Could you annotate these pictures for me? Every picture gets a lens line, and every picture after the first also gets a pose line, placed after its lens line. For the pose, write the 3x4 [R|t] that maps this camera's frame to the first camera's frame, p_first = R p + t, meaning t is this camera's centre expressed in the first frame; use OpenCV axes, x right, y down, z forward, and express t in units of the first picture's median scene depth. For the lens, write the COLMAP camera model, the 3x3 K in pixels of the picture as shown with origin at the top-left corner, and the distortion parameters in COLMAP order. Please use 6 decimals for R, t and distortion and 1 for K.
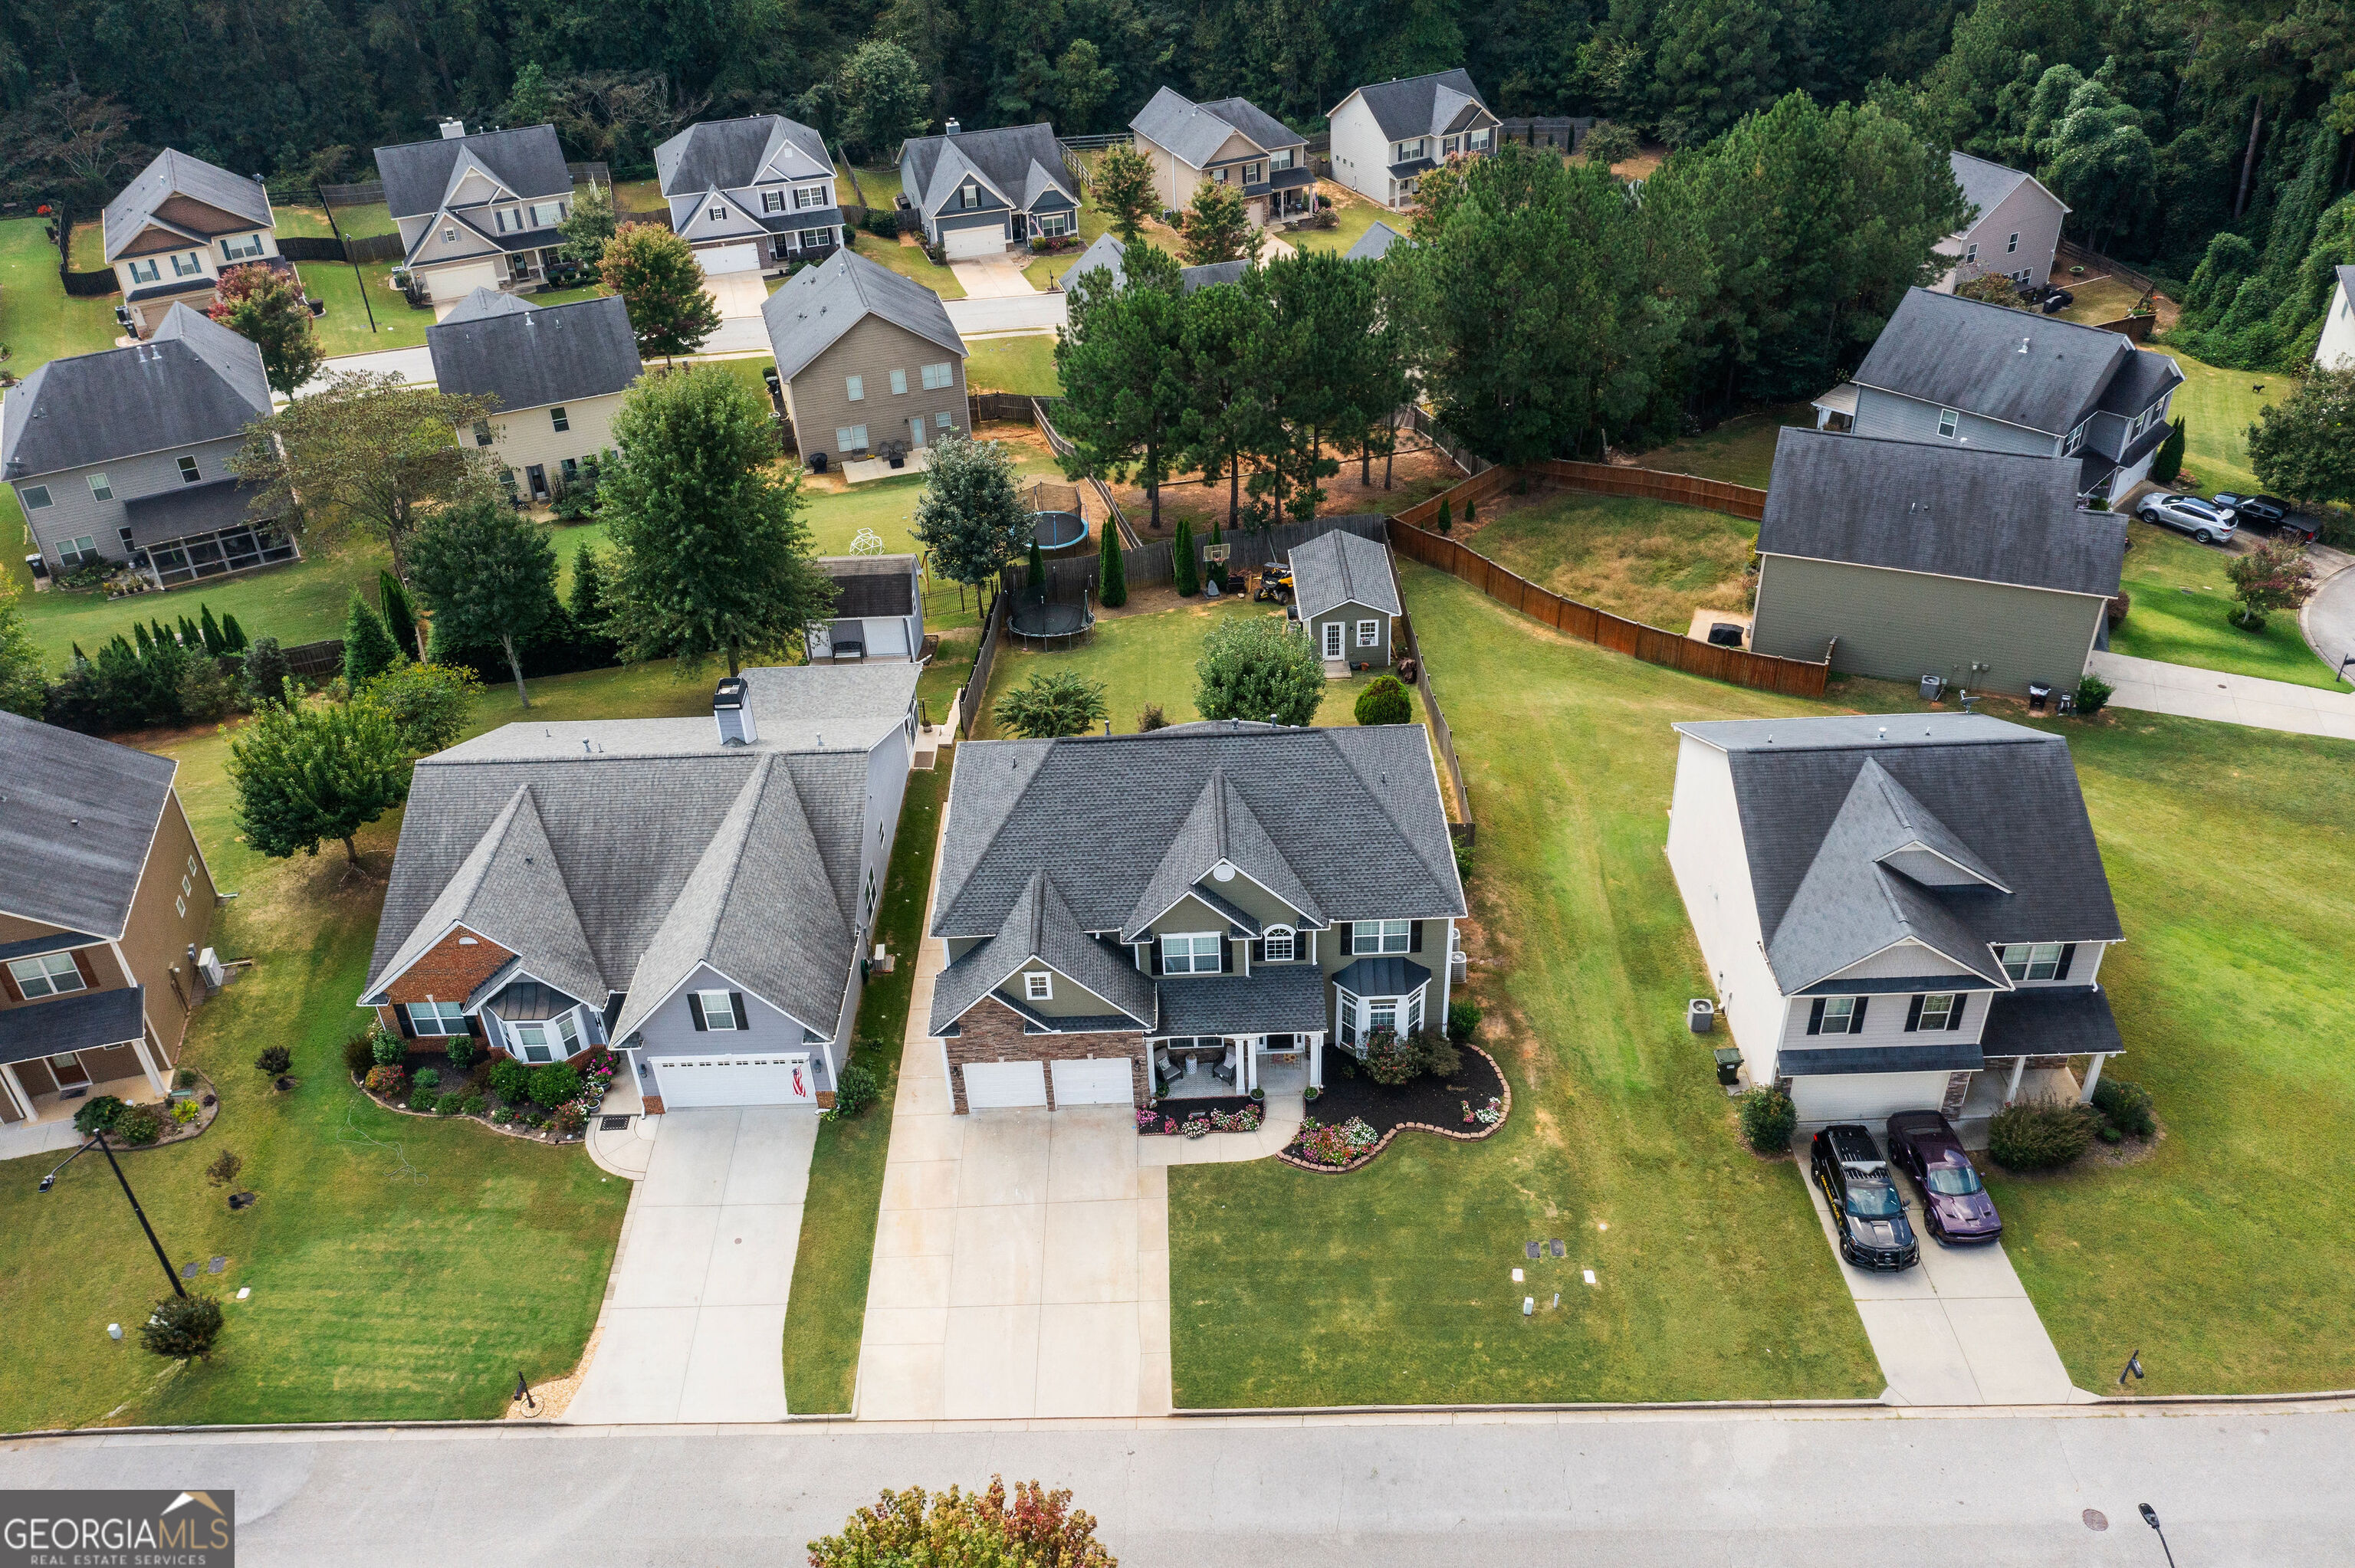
lens RADIAL K [[1942.6, 0, 1177.6], [0, 1942.6, 776.1], [0, 0, 1]] dist [-0.011436, 0.009620]
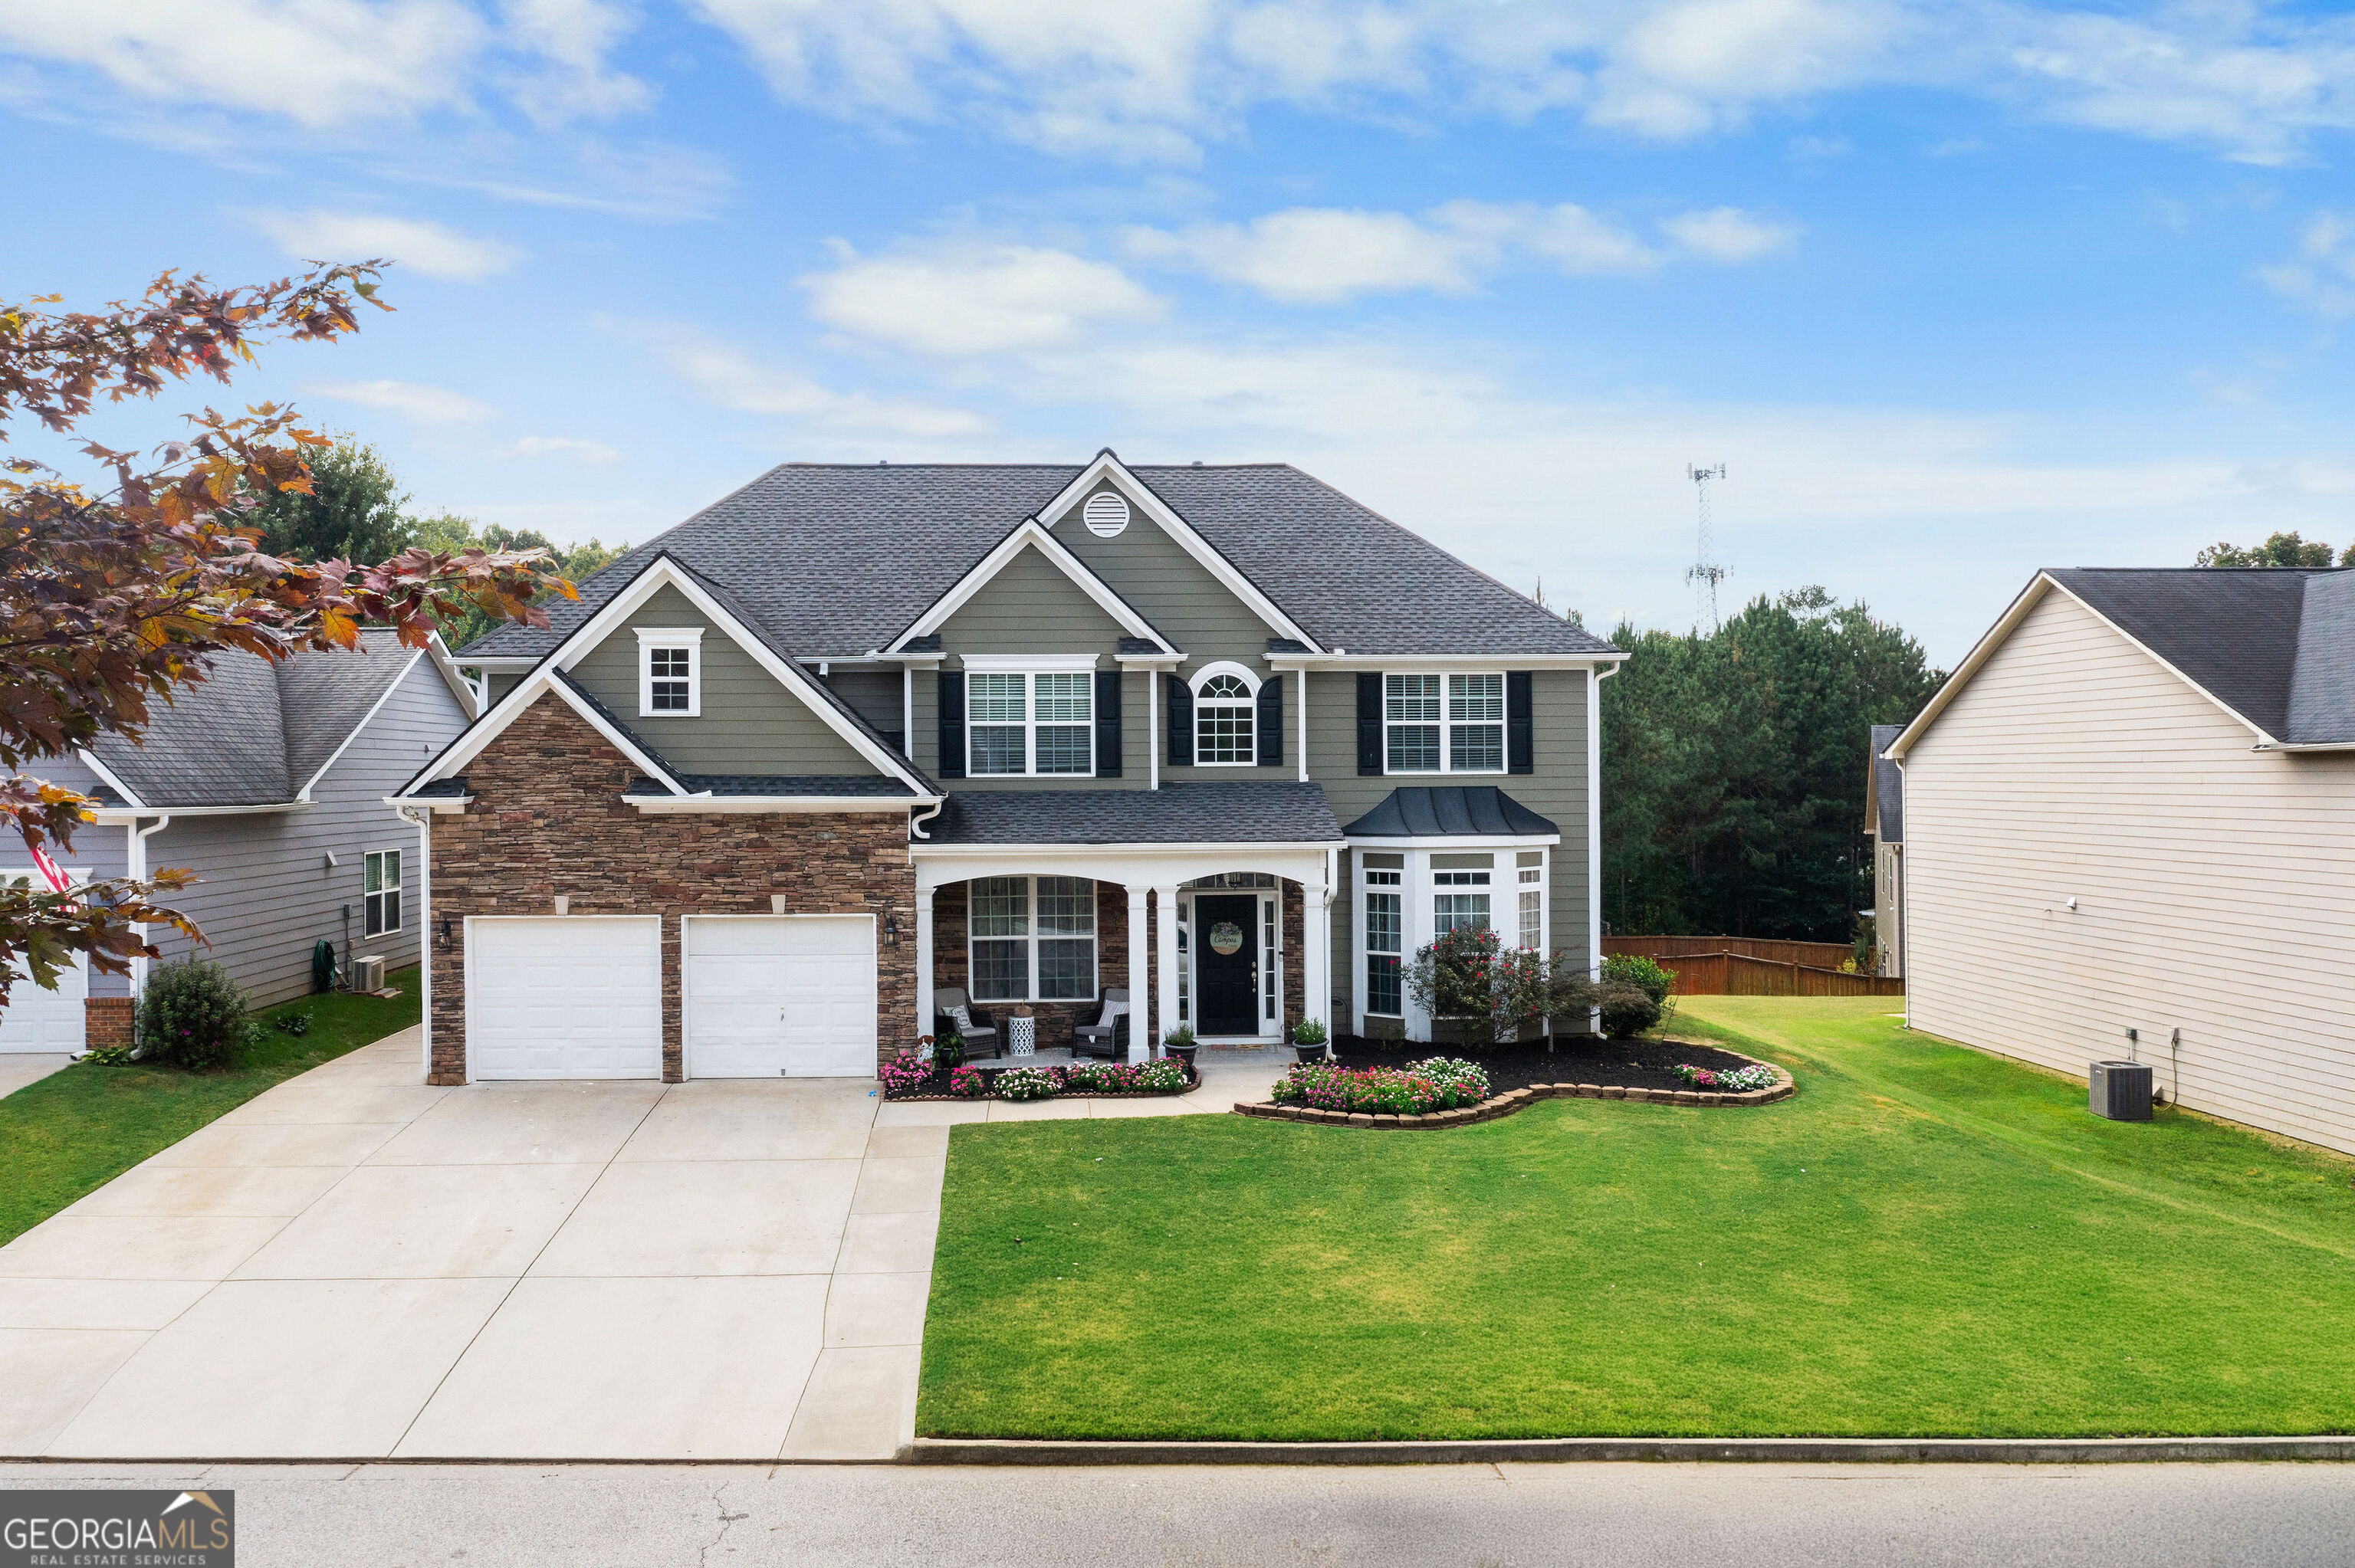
lens RADIAL K [[1942.6, 0, 1134.7], [0, 1942.6, 706.3], [0, 0, 1]] dist [-0.011436, 0.009620]
pose [[0.998653, 0.030018, 0.042324, 0.012087], [0.001443, 0.799297, -0.600935, 0.360241], [-0.051868, 0.600186, 0.798177, 0.641015]]
